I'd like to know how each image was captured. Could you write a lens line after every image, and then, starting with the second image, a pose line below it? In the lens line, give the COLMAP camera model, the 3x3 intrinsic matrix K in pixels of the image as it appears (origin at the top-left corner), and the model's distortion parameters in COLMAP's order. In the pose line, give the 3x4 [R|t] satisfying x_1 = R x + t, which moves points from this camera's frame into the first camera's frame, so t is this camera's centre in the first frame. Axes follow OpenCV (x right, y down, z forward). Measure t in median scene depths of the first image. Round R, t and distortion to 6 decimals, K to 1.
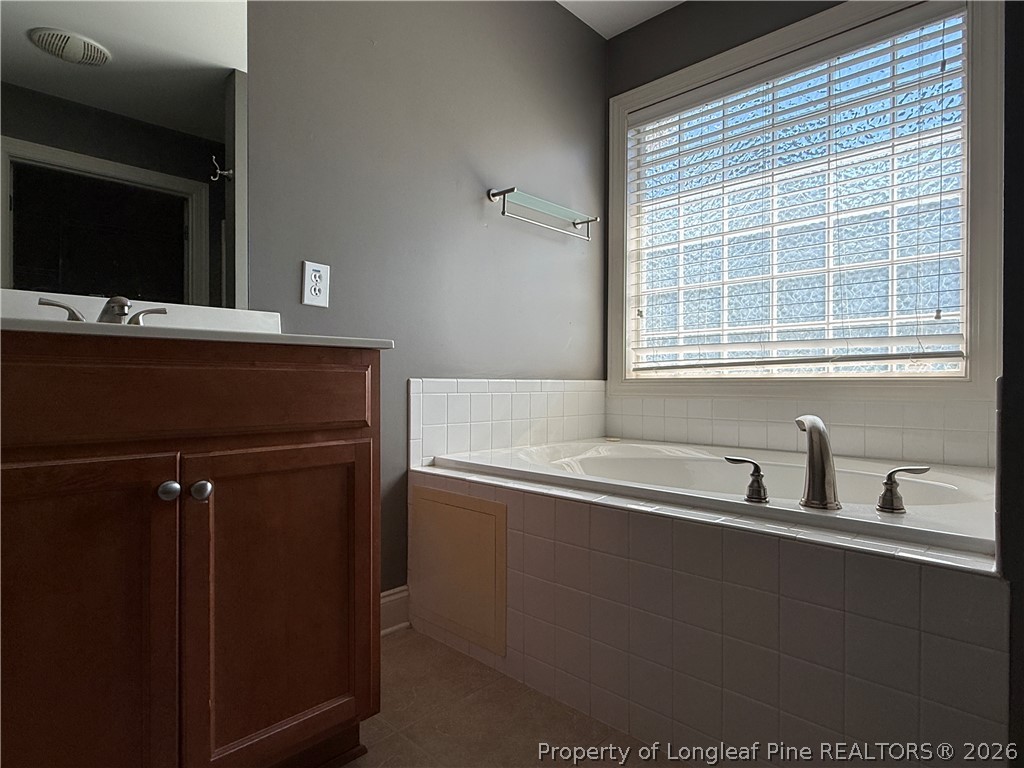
lens RADIAL K [[562.2, 0, 512.0], [0, 562.2, 384.0], [0, 0, 1]] dist [-0.001750, -0.000569]
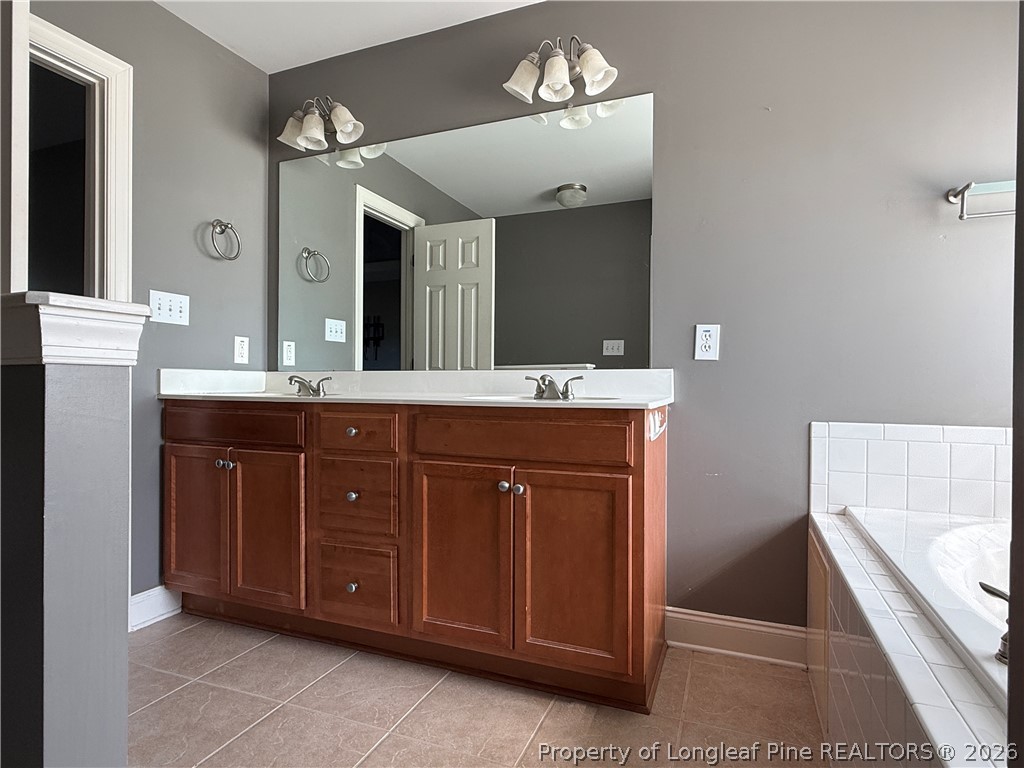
lens RADIAL K [[562.2, 0, 512.0], [0, 562.2, 384.0], [0, 0, 1]] dist [-0.001750, -0.000569]
pose [[0.367033, 0.007321, -0.930179, 0.681293], [-0.006256, 0.999966, 0.005401, -0.098609], [0.930187, 0.003836, 0.367066, 0.177301]]
